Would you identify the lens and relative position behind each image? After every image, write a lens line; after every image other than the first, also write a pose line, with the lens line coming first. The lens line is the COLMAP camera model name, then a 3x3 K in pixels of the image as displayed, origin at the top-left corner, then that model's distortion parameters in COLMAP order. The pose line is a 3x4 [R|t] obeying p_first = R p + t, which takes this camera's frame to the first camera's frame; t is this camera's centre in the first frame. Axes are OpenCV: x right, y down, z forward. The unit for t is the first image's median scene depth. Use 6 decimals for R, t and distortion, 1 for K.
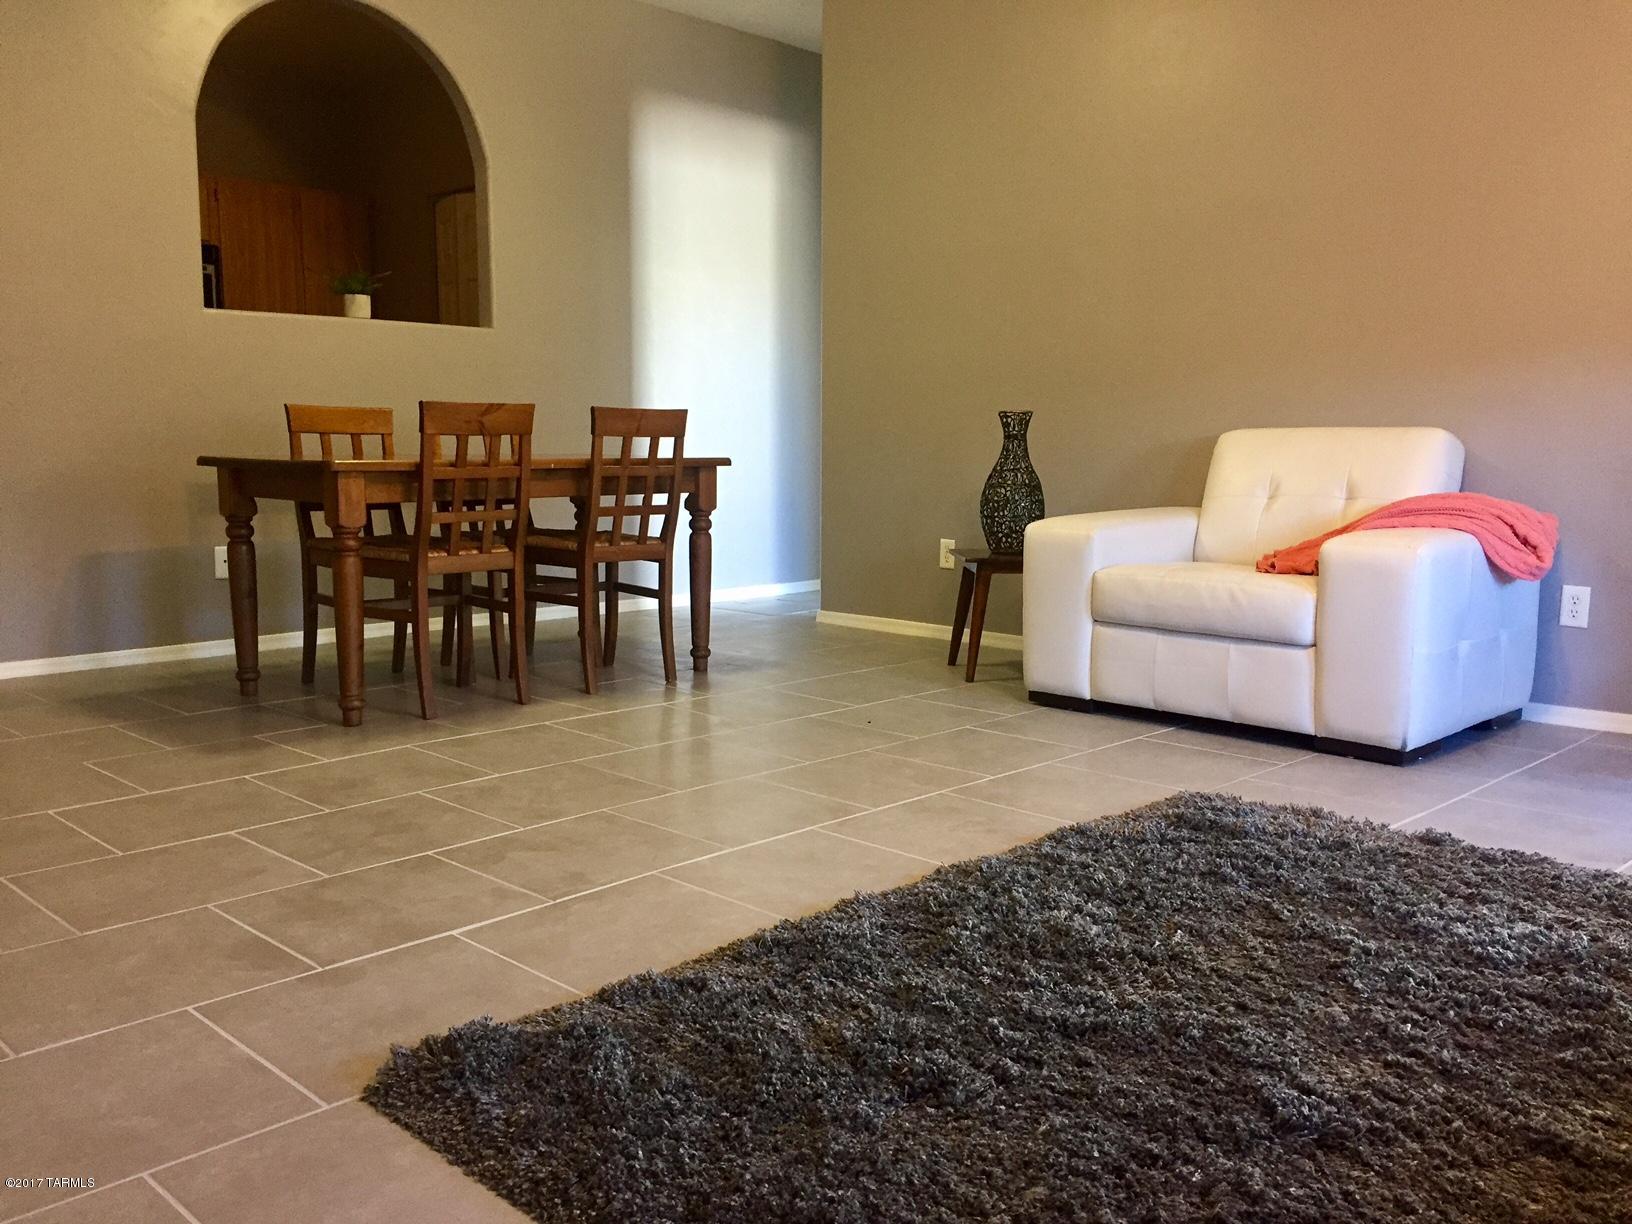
lens RADIAL K [[1394.7, 0, 828.2], [0, 1394.7, 604.5], [0, 0, 1]] dist [0.100630, -0.141260]
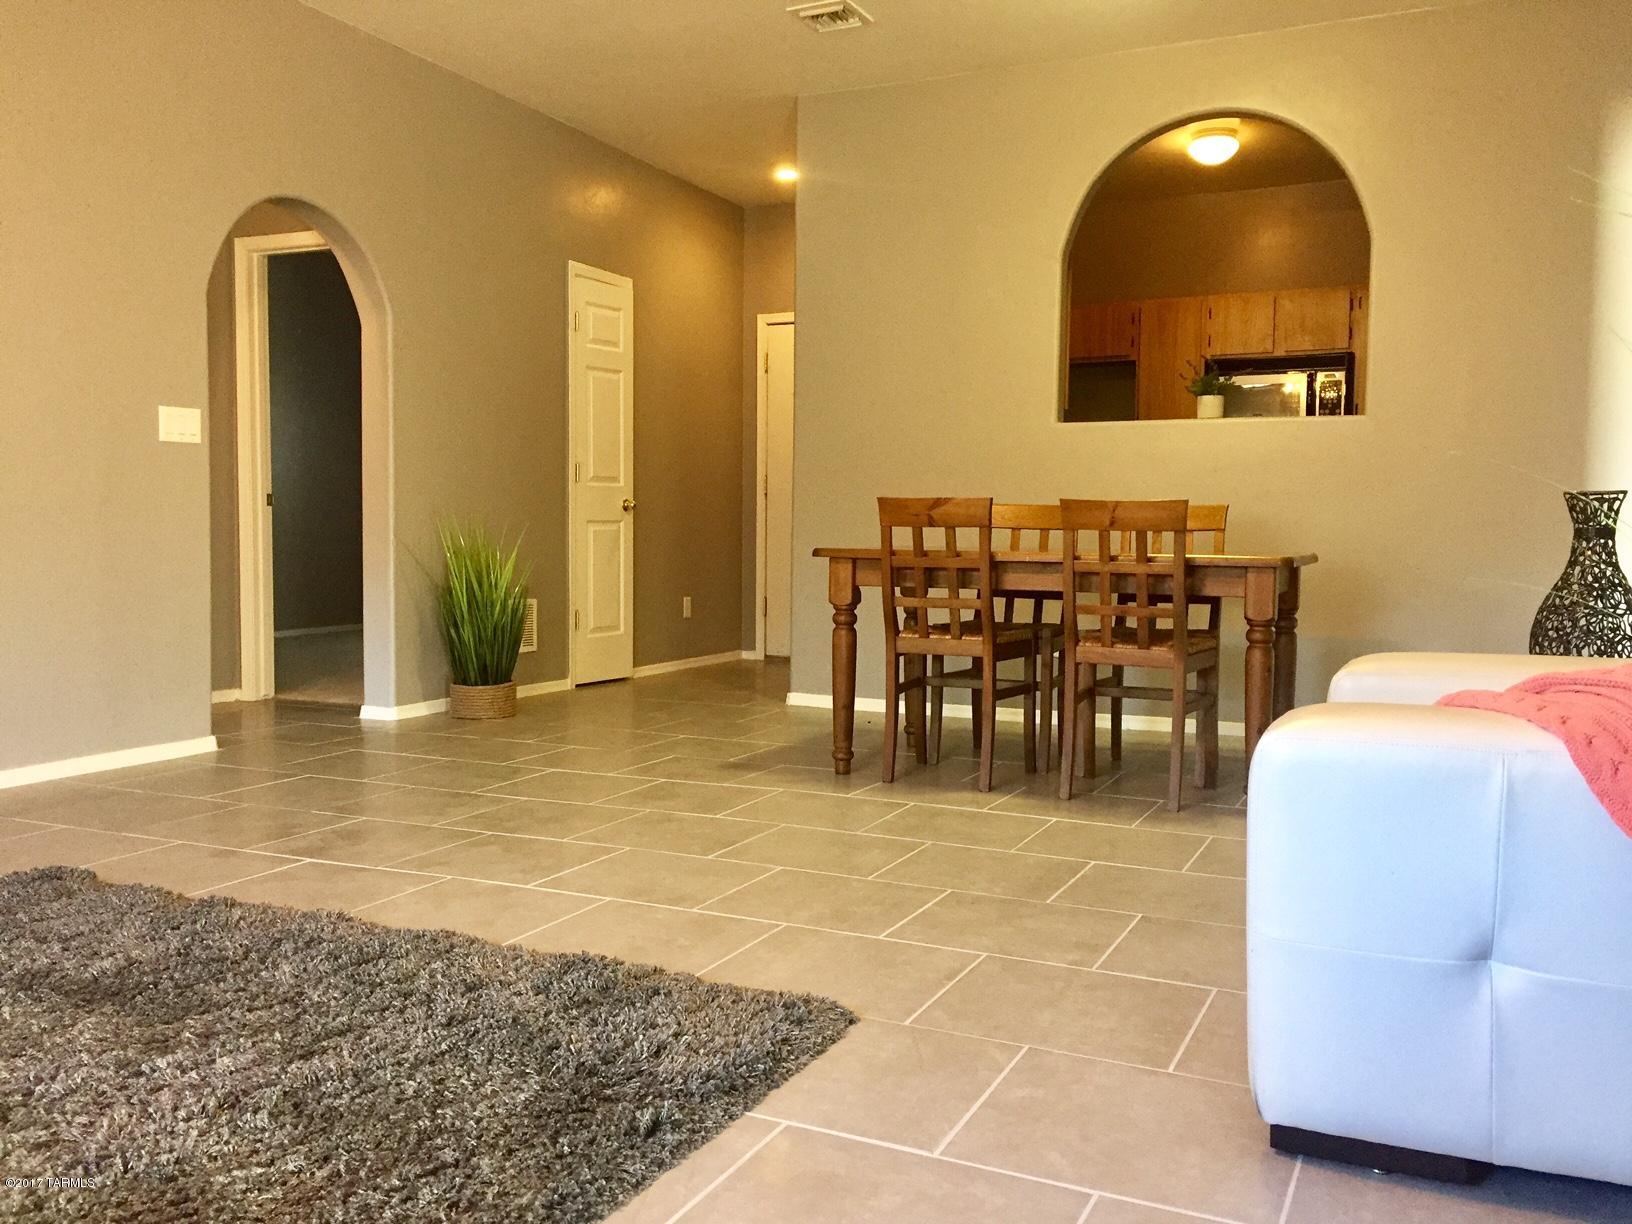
lens RADIAL K [[1394.7, 0, 828.2], [0, 1394.7, 604.5], [0, 0, 1]] dist [0.100630, -0.141260]
pose [[0.328245, 0.051787, -0.943172, 0.738358], [-0.122612, 0.992384, 0.011817, -0.064611], [0.936601, 0.111765, 0.332095, 0.571365]]
